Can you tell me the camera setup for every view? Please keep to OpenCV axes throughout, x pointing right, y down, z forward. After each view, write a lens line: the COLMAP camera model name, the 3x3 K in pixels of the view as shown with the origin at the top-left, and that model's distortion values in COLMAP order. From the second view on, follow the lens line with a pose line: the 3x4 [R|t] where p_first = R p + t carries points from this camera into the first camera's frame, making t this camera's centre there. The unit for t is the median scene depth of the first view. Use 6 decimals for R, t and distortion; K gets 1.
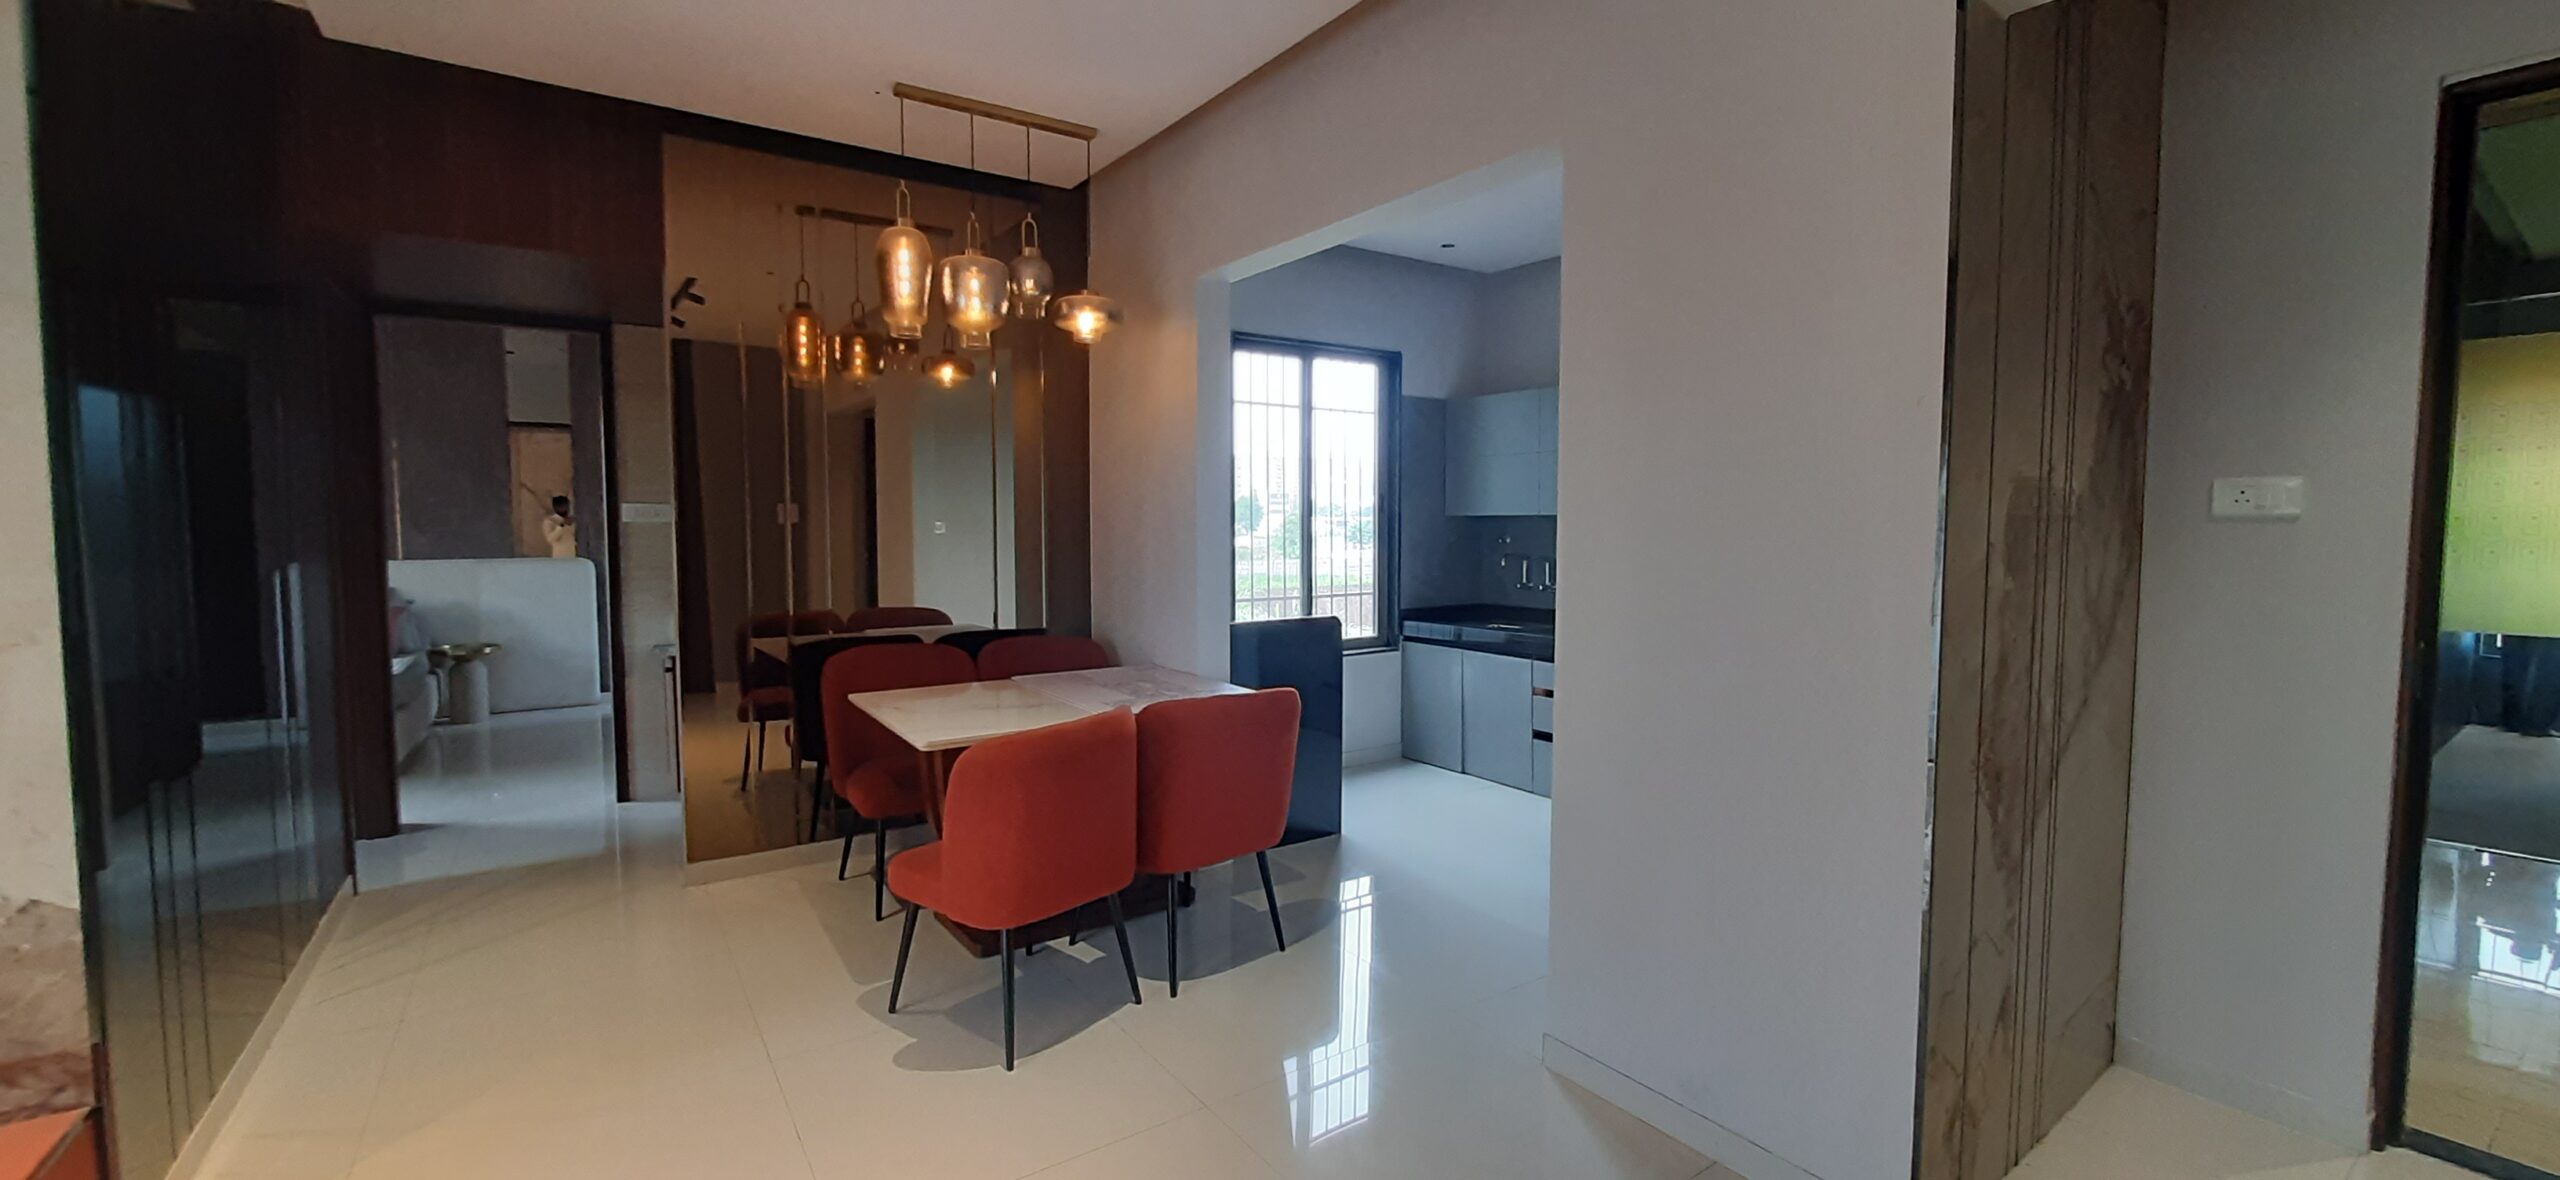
lens RADIAL K [[1011.0, 0, 1274.9], [0, 1011.0, 570.0], [0, 0, 1]] dist [-0.000902, -0.000149]
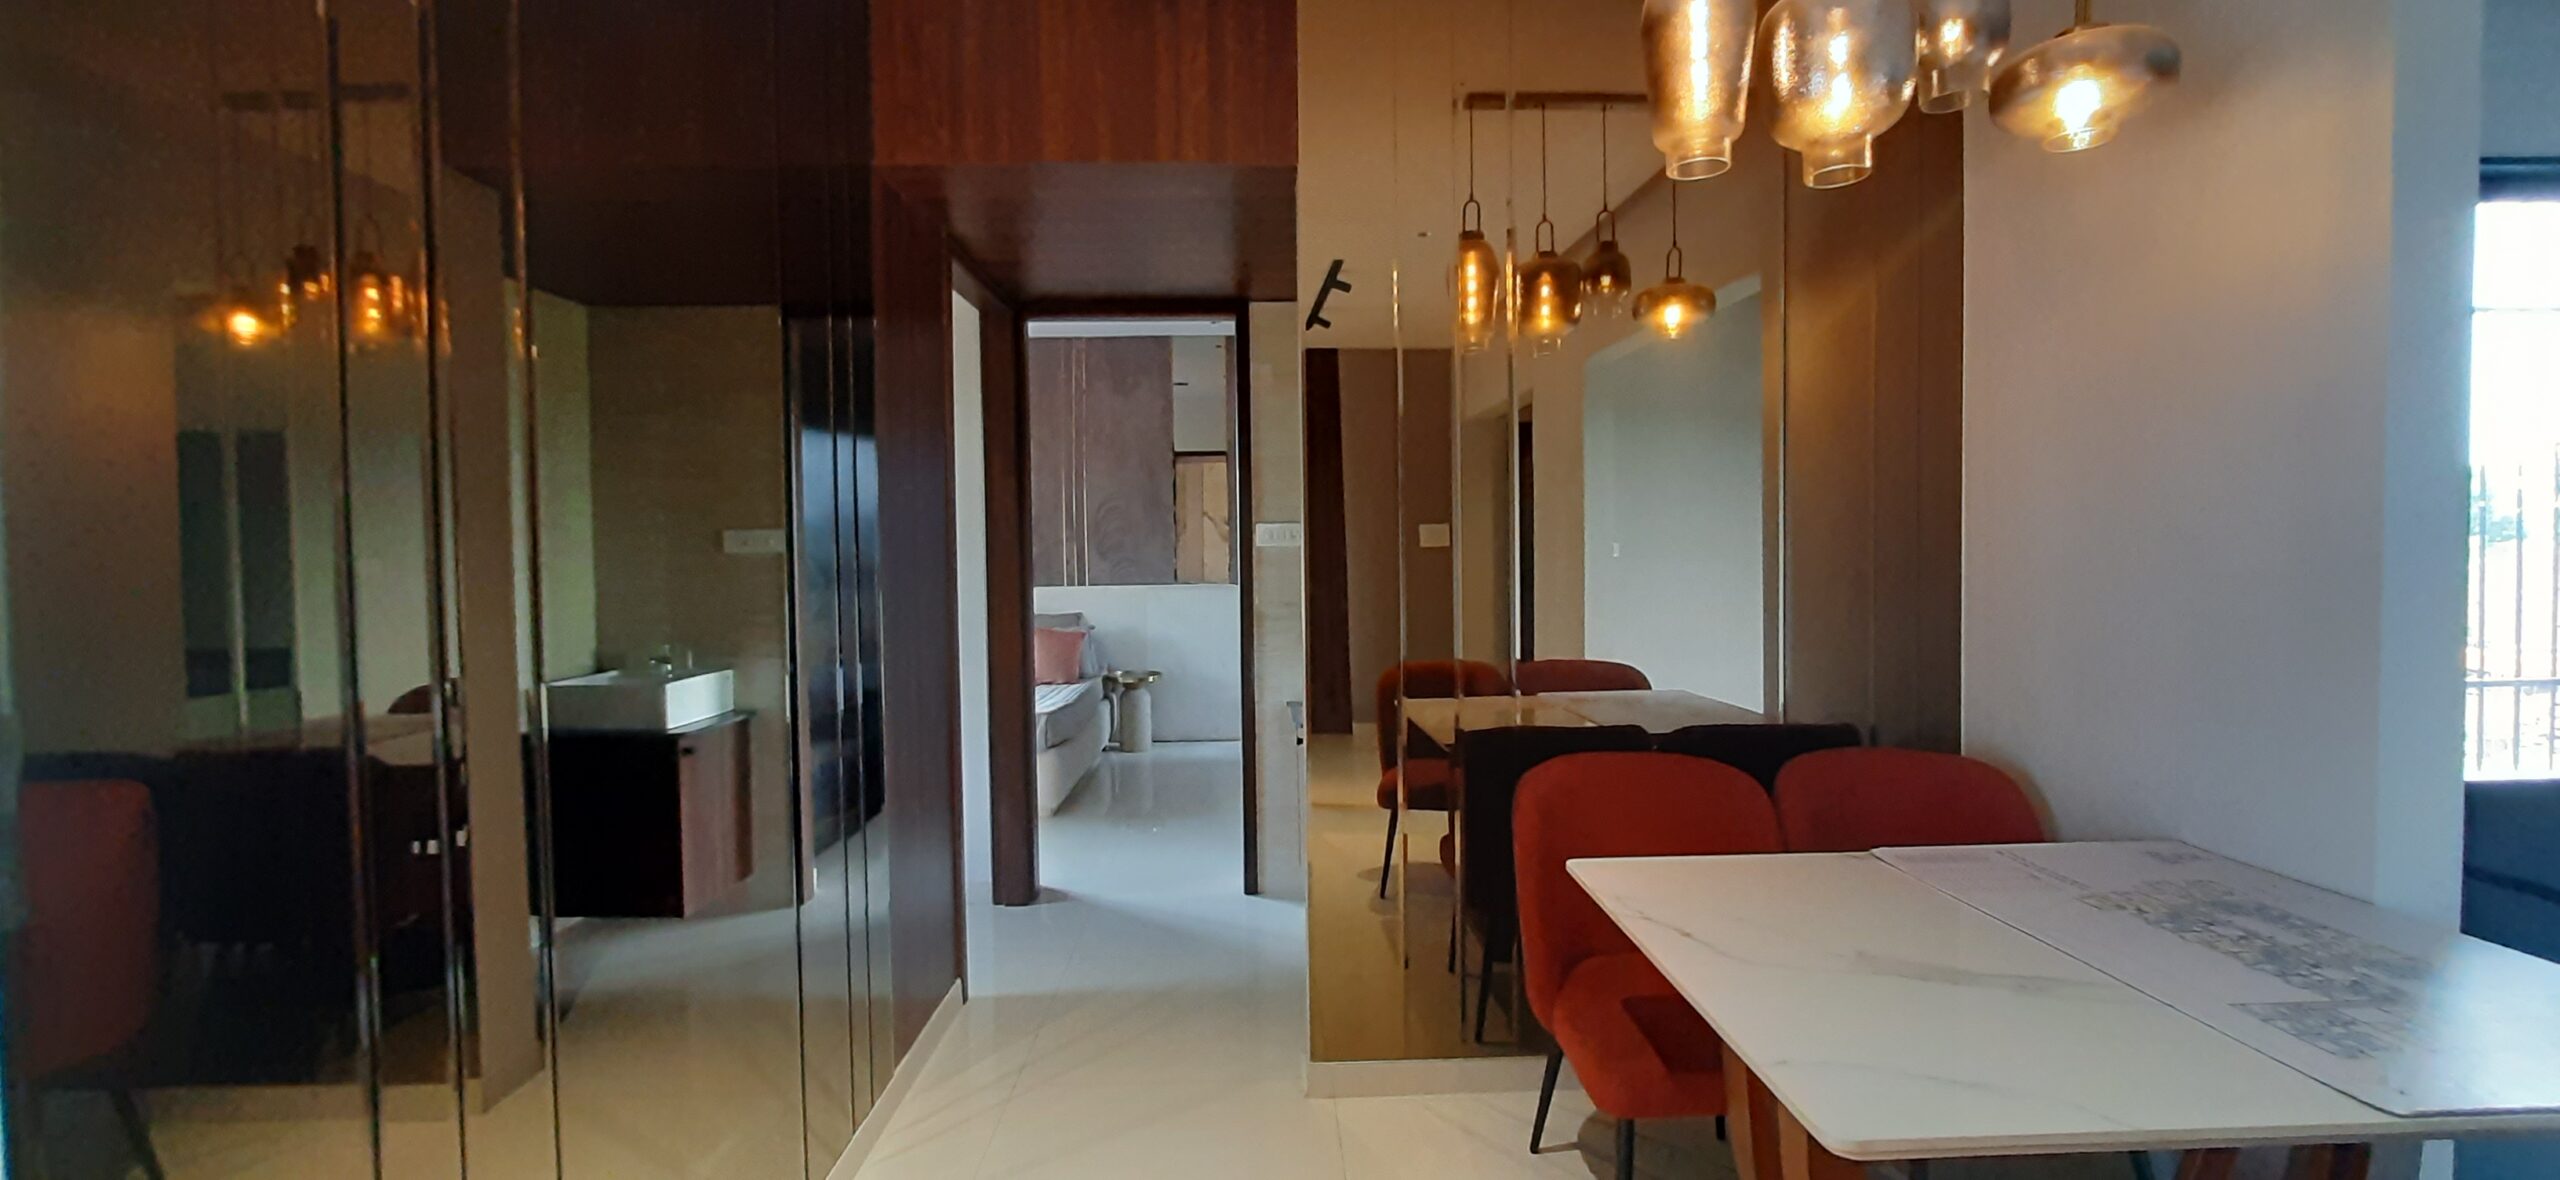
lens RADIAL K [[1011.0, 0, 1274.9], [0, 1011.0, 570.0], [0, 0, 1]] dist [-0.000902, -0.000149]
pose [[0.834038, 0.004914, -0.551685, -0.205841], [-0.018324, 0.999655, -0.018799, -0.015634], [0.551402, 0.025788, 0.833841, 0.369251]]
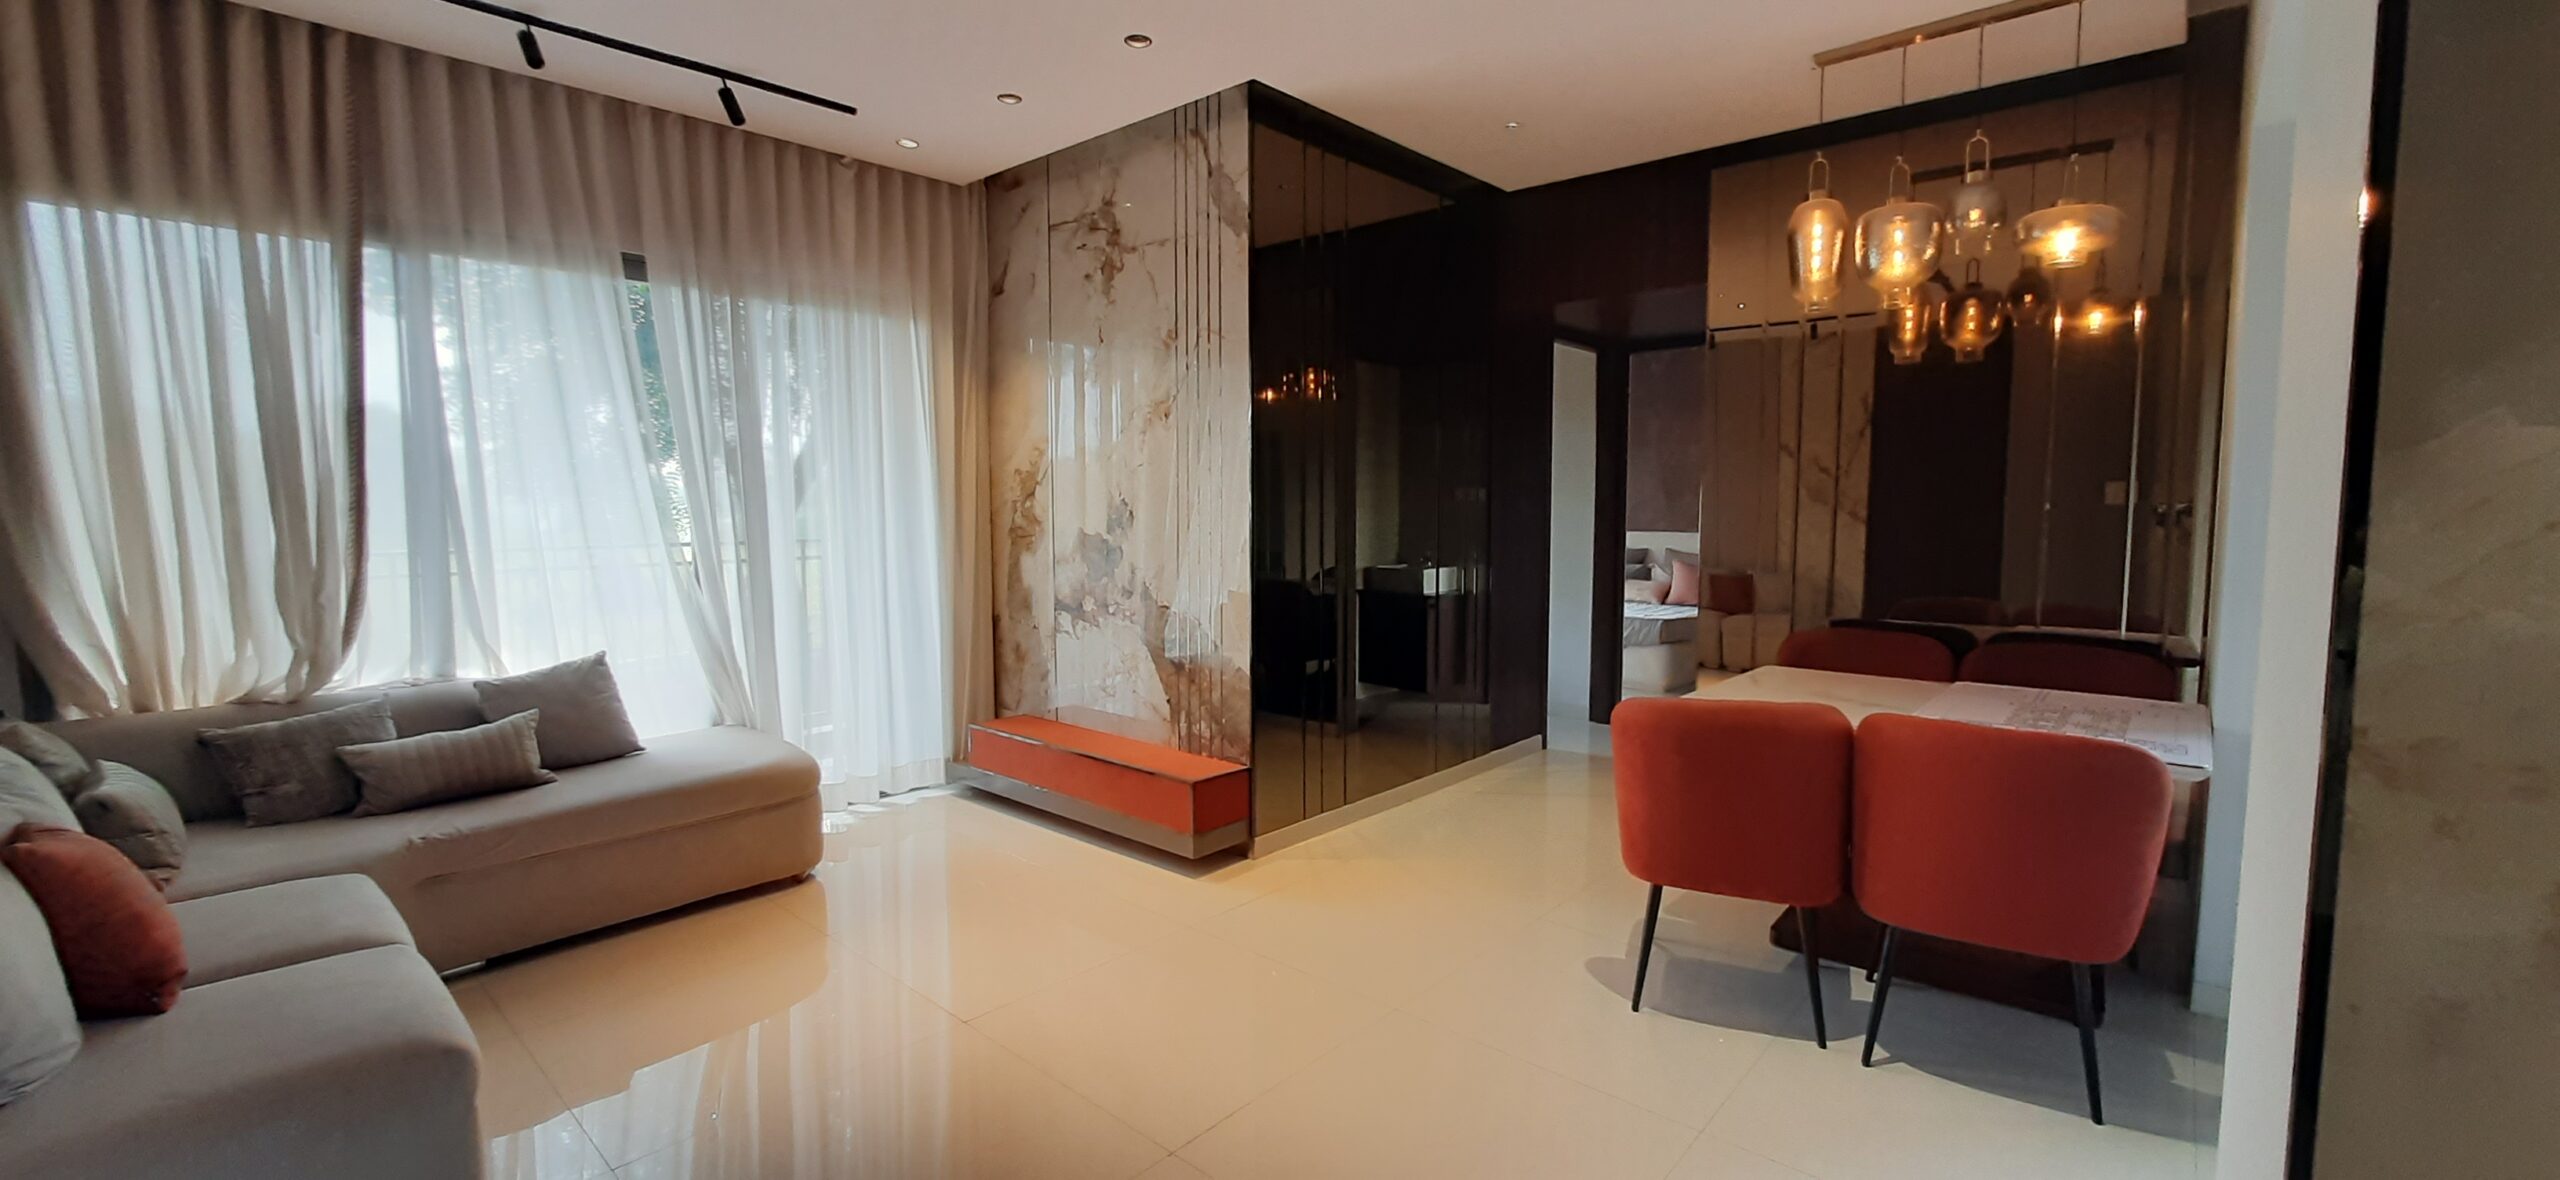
lens RADIAL K [[1011.0, 0, 1274.9], [0, 1011.0, 570.0], [0, 0, 1]] dist [-0.000902, -0.000149]
pose [[0.210970, 0.068818, -0.975067, 0.390205], [-0.052522, 0.996876, 0.058993, -0.009570], [0.976080, 0.038767, 0.213925, 0.228403]]
